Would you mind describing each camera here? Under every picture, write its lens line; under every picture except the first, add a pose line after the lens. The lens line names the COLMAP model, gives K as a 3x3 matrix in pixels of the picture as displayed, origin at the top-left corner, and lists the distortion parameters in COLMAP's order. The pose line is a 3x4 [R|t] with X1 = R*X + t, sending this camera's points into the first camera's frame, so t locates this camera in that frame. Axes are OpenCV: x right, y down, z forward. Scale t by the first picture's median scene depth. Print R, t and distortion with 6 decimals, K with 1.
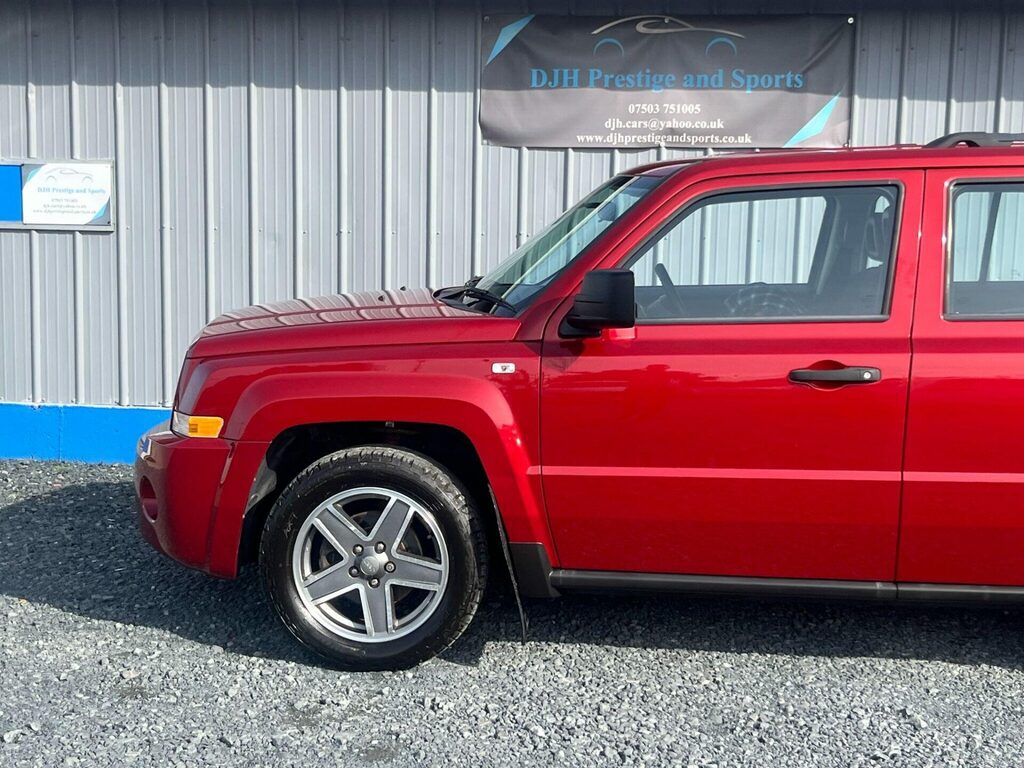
lens RADIAL K [[1472.6, 0, 499.6], [0, 1472.6, 381.9], [0, 0, 1]] dist [0.148190, -0.525451]
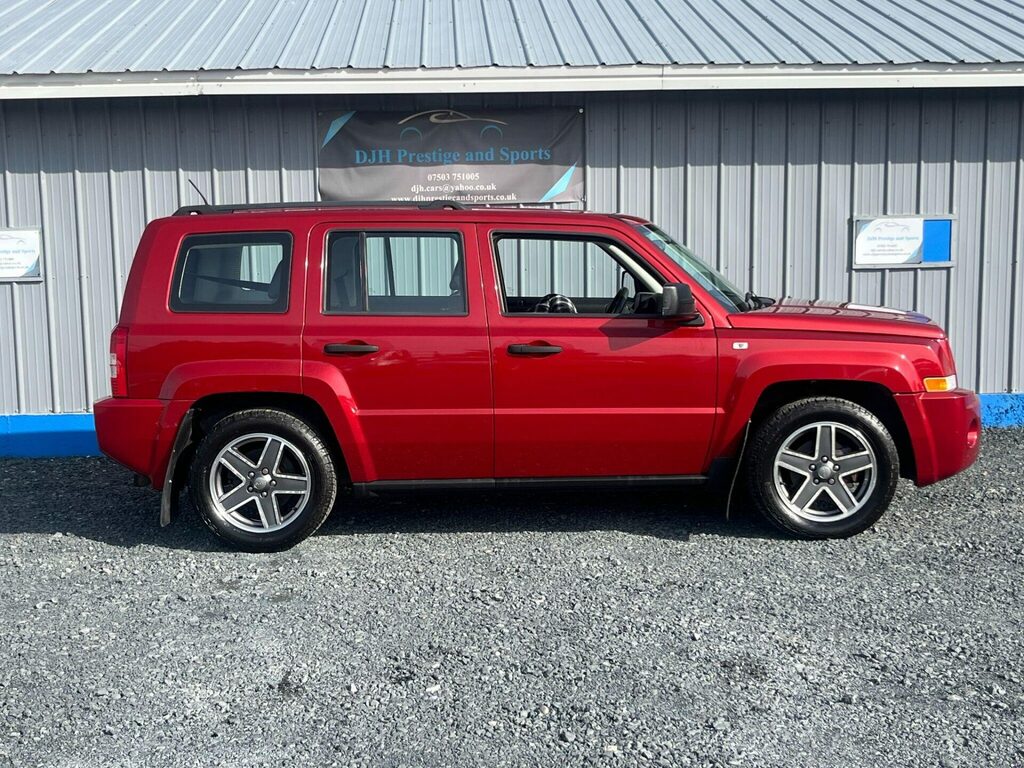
lens RADIAL K [[1316.1, 0, 484.8], [0, 1316.1, 389.8], [0, 0, 1]] dist [0.087155, -0.336745]
pose [[0.992681, -0.048396, 0.110644, -0.005421], [0.049459, 0.998752, -0.006878, 0.024324], [-0.110173, 0.012300, 0.993836, -0.226032]]
